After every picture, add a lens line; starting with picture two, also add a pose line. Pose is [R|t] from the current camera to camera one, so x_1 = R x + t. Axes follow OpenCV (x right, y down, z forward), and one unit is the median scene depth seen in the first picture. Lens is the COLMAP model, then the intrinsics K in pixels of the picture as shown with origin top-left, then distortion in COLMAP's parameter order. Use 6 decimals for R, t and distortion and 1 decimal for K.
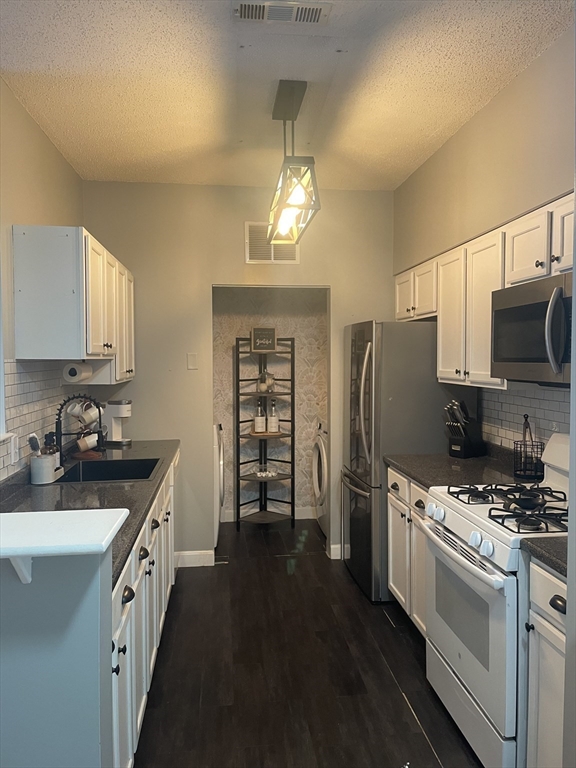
lens RADIAL K [[581.9, 0, 288.0], [0, 581.9, 384.0], [0, 0, 1]] dist [0.004021, 0.001949]
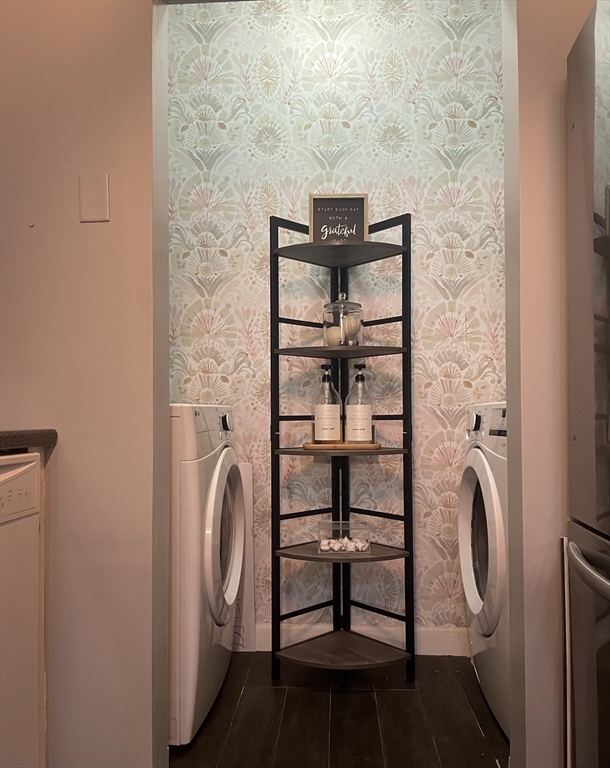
lens RADIAL K [[592.3, 0, 302.9], [0, 592.3, 405.1], [0, 0, 1]] dist [0.062889, -0.000184]
pose [[0.979652, -0.005732, -0.200621, 0.020002], [-0.008267, 0.997591, -0.068872, 0.083775], [0.200533, 0.069129, 0.977245, 0.562479]]
